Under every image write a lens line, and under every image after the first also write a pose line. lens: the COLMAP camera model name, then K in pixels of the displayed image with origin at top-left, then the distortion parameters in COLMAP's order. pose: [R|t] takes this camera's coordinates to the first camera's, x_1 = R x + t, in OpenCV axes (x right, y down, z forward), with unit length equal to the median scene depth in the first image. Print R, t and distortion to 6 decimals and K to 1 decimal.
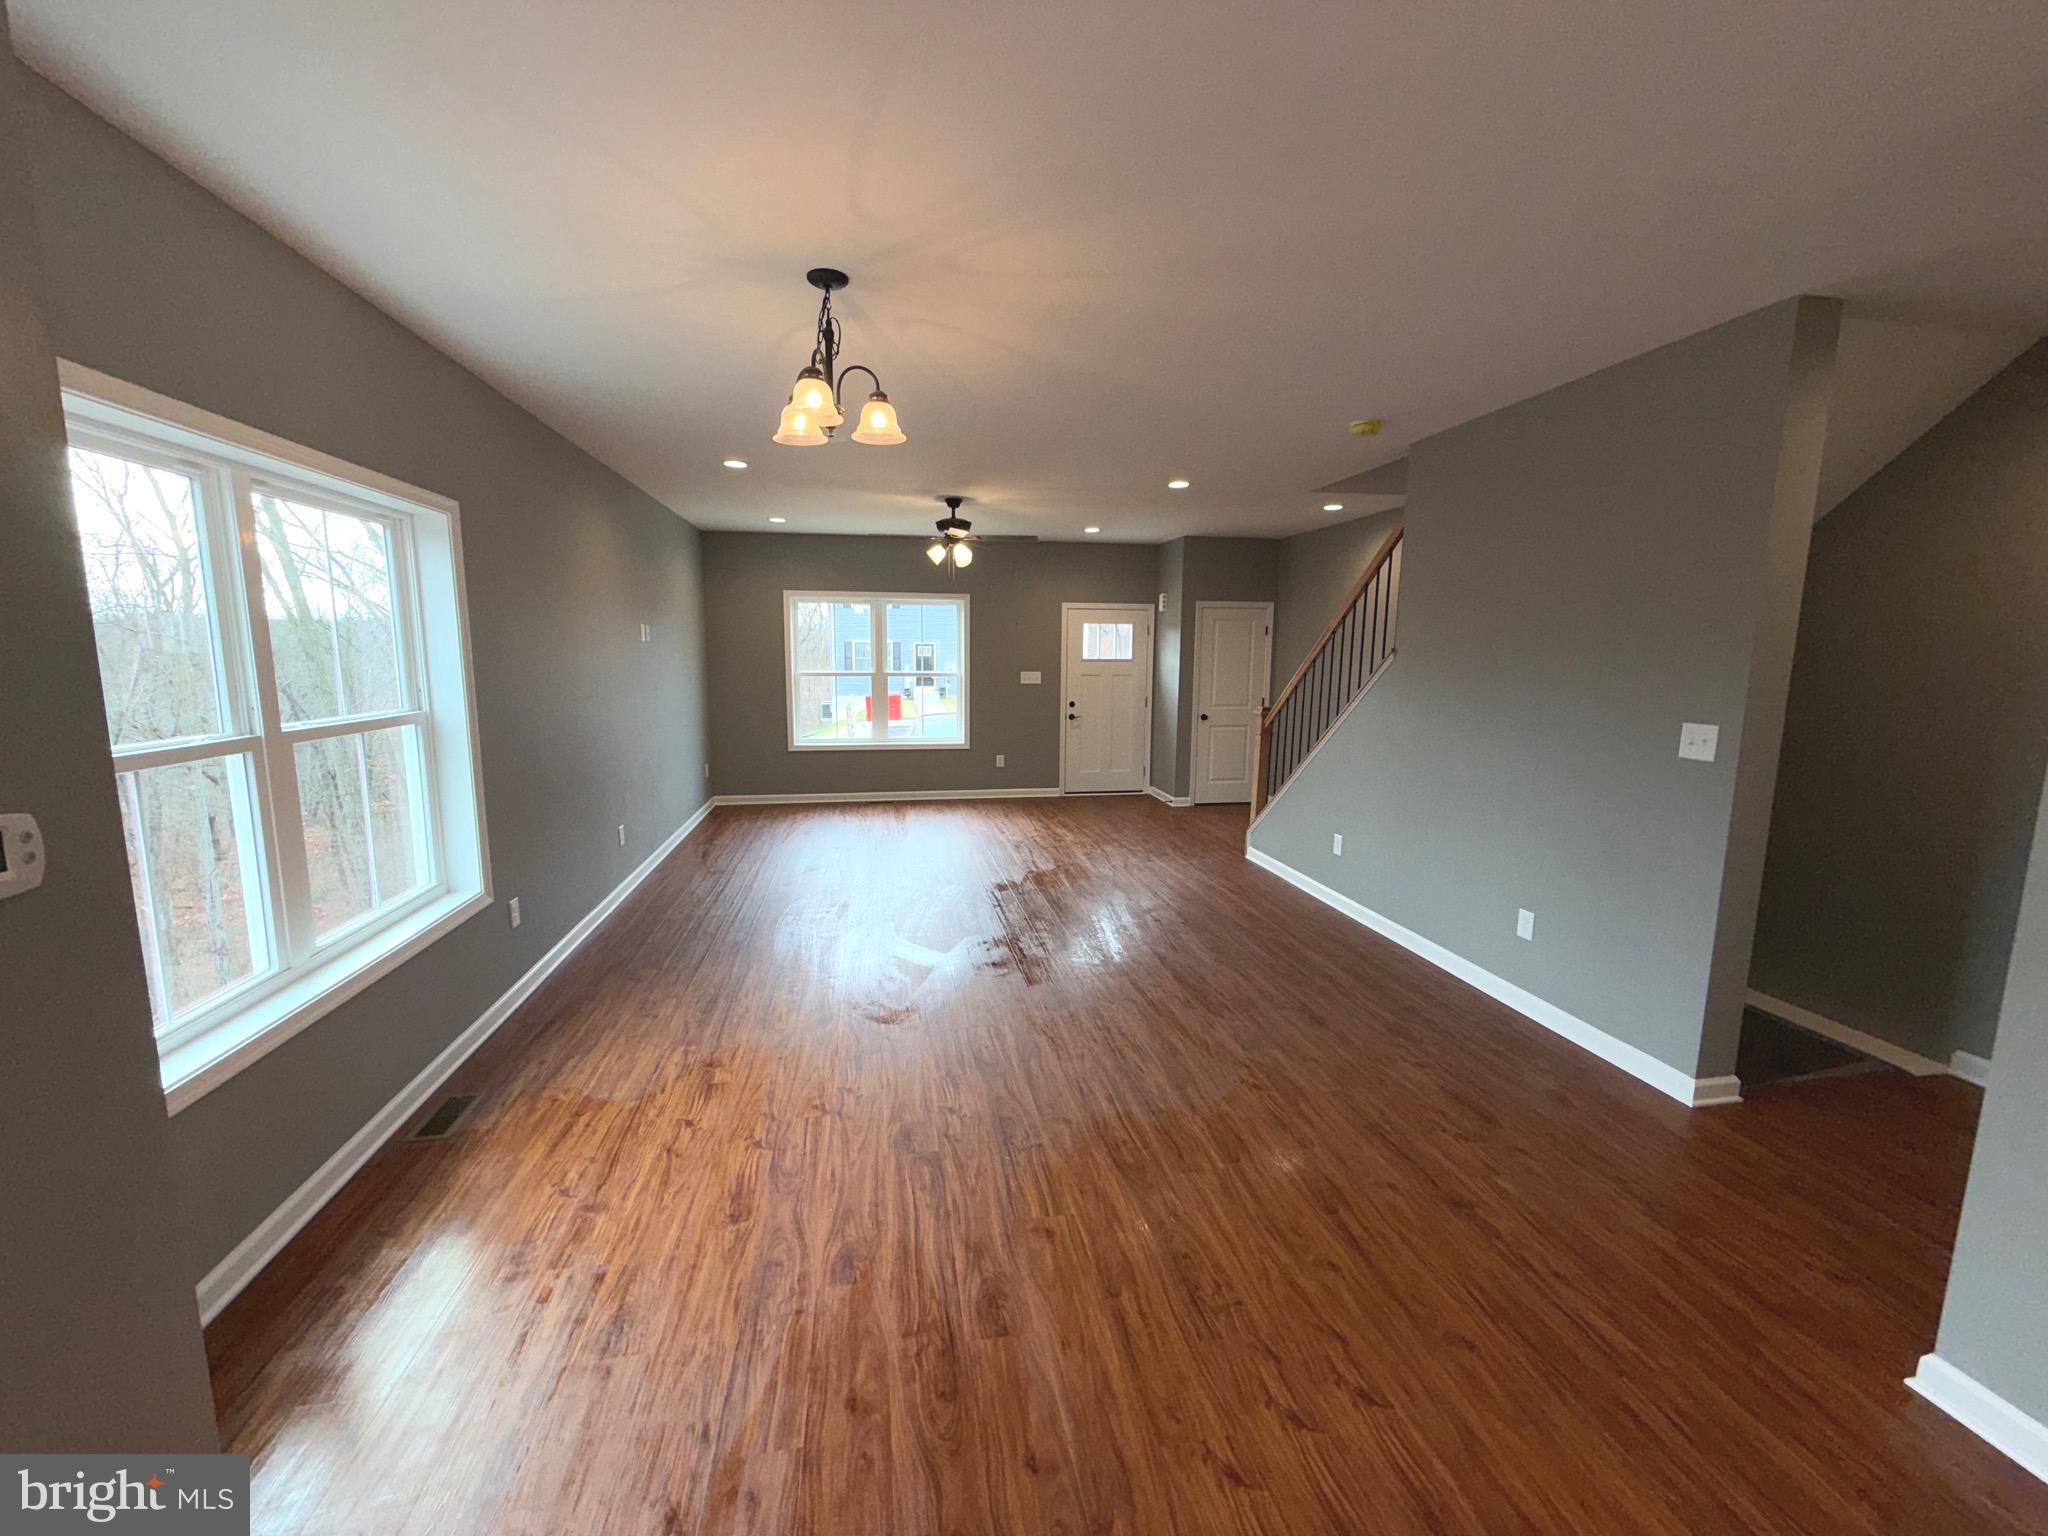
lens RADIAL K [[819.1, 0, 1020.1], [0, 819.1, 765.9], [0, 0, 1]] dist [-0.001673, -0.000035]
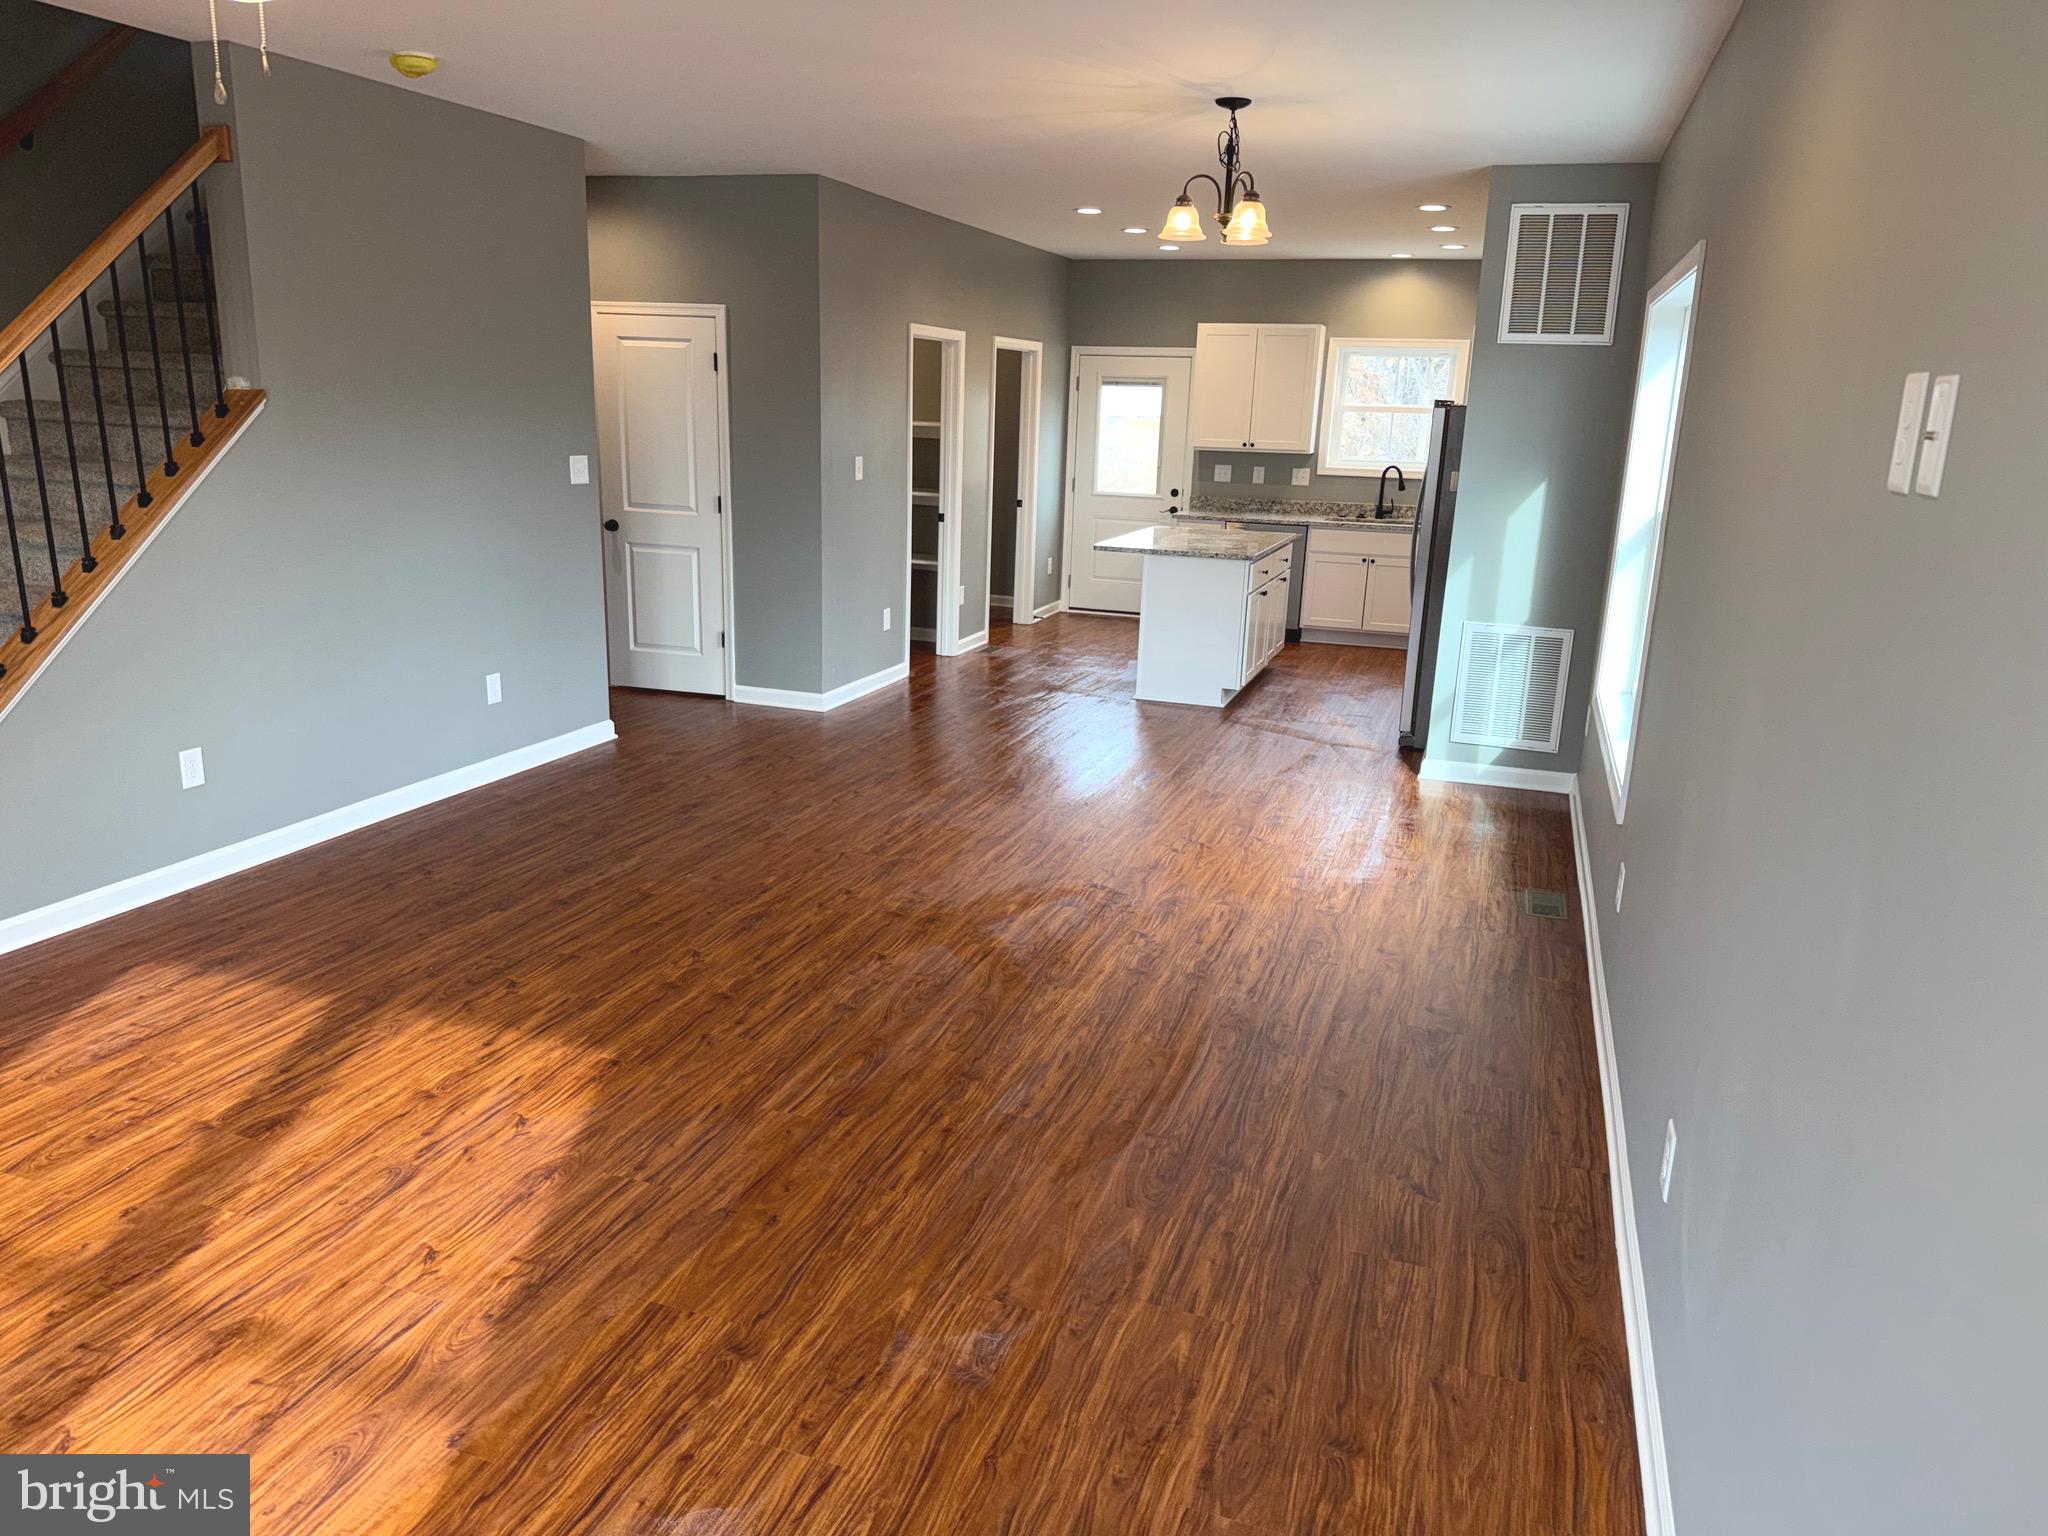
lens RADIAL K [[1424.1, 0, 1024.0], [0, 1424.1, 768.0], [0, 0, 1]] dist [0.132565, -0.200401]
pose [[-0.872677, -0.157018, 0.462365, -0.476155], [0.030207, 0.927716, 0.372063, -0.219182], [-0.487363, 0.338657, -0.804853, 1.381862]]
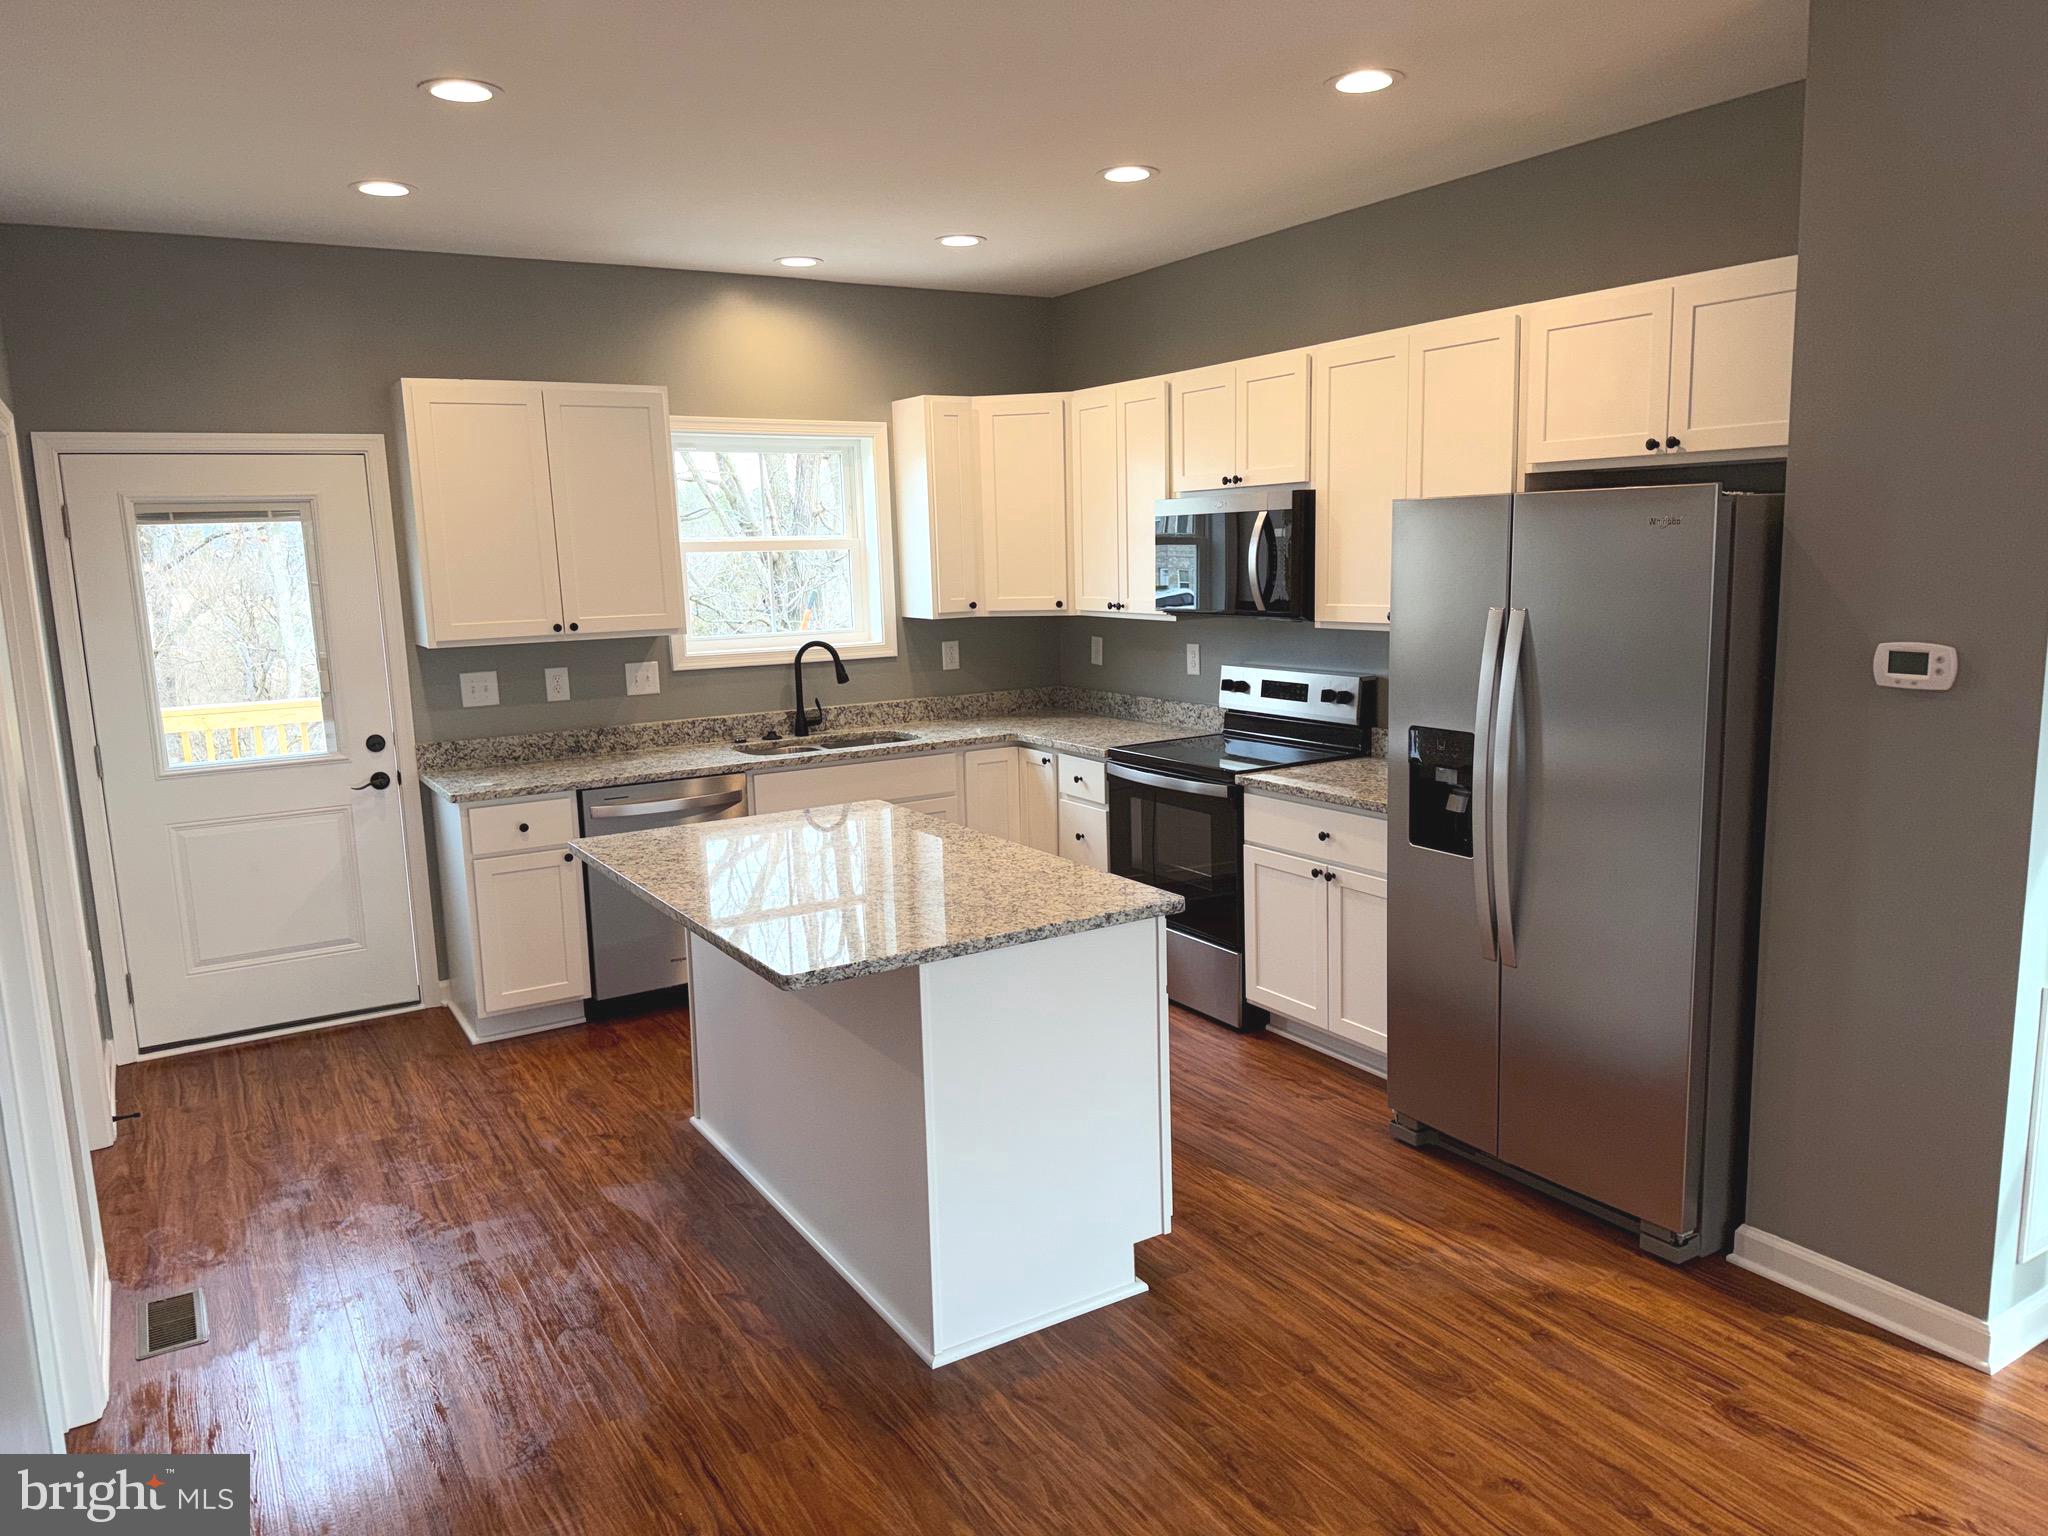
lens RADIAL K [[1426.5, 0, 1028.2], [0, 1426.5, 779.9], [0, 0, 1]] dist [0.102721, -0.201178]
pose [[-0.932307, 0.079665, -0.352784, 0.274621], [-0.029151, 0.955713, 0.292853, -0.081307], [0.360490, 0.283313, -0.888696, 0.495648]]
